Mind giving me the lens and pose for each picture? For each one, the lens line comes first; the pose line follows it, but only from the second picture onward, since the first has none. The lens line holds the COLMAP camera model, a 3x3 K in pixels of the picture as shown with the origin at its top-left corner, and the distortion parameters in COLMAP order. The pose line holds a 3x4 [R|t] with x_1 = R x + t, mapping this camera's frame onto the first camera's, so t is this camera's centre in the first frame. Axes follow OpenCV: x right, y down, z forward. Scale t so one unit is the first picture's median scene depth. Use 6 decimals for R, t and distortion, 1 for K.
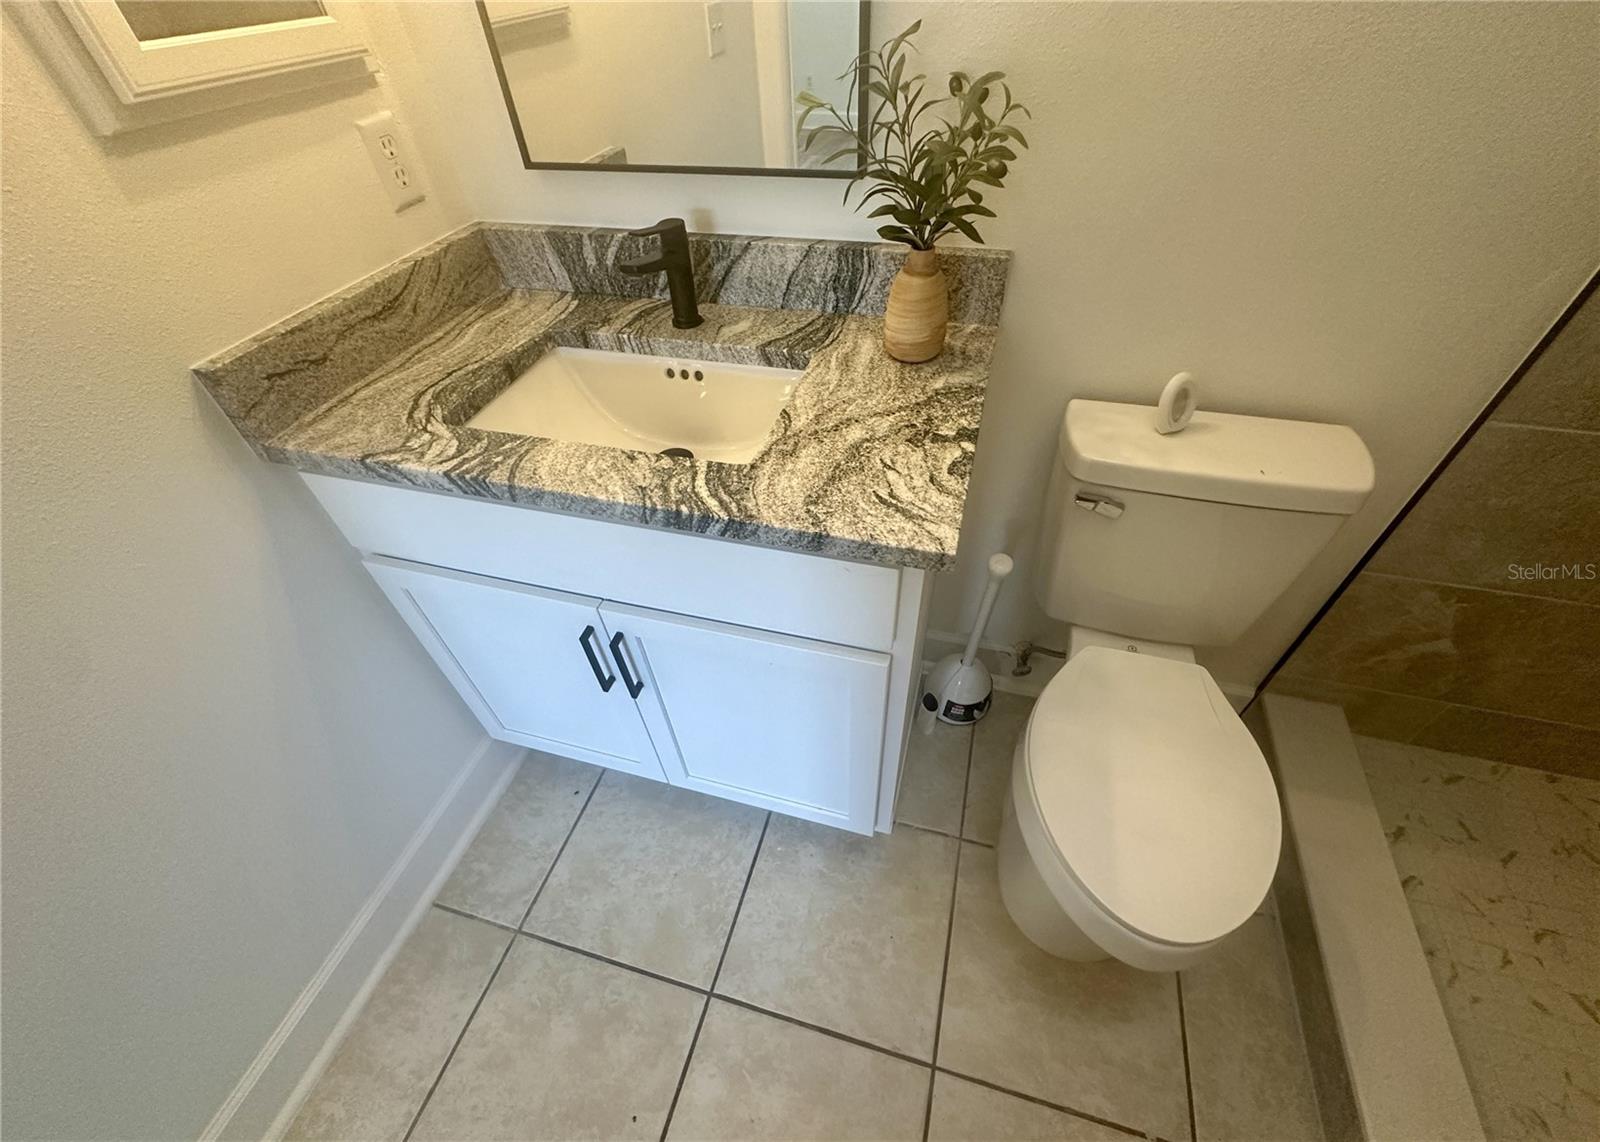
lens RADIAL K [[642.0, 0, 805.5], [0, 642.0, 598.7], [0, 0, 1]] dist [-0.002798, -0.000009]
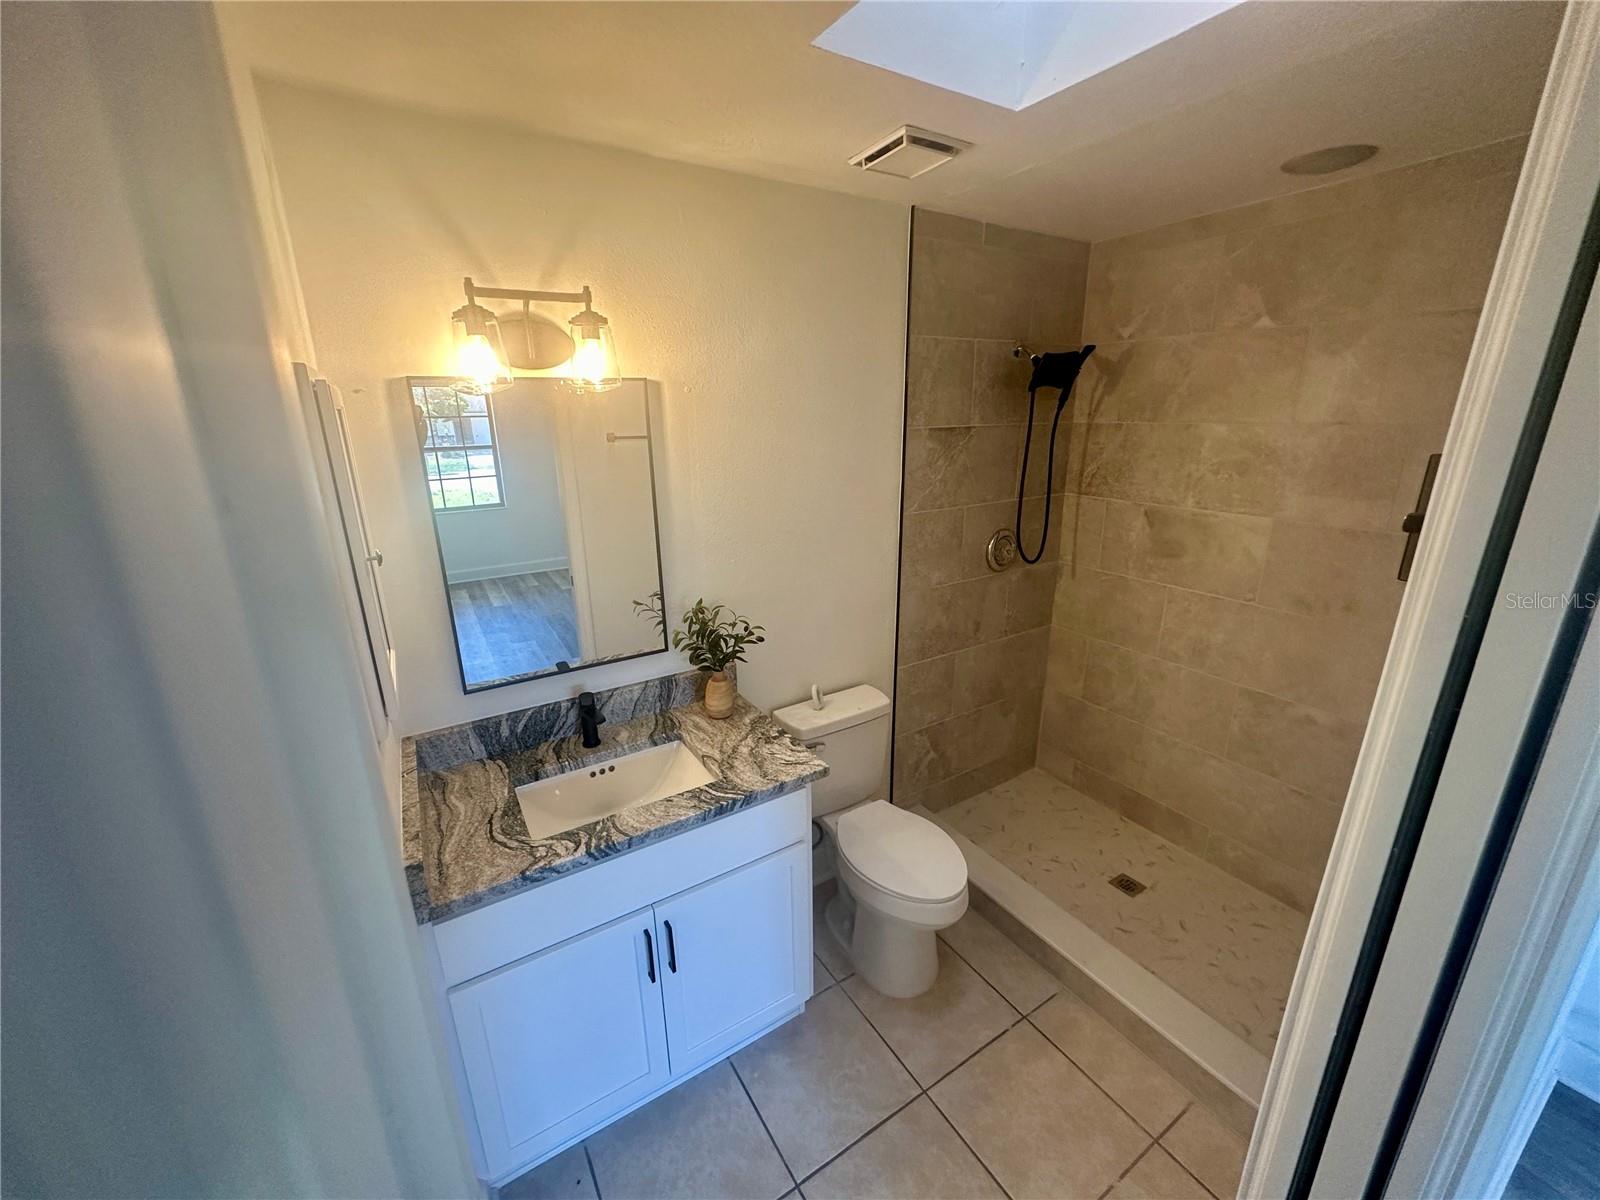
lens RADIAL K [[643.1, 0, 803.6], [0, 643.1, 595.1], [0, 0, 1]] dist [-0.001863, 0.000001]
pose [[0.664870, -0.180111, 0.724919, -1.040400], [0.531546, 0.795925, -0.289763, 0.050896], [-0.524791, 0.577983, 0.624924, -0.624201]]
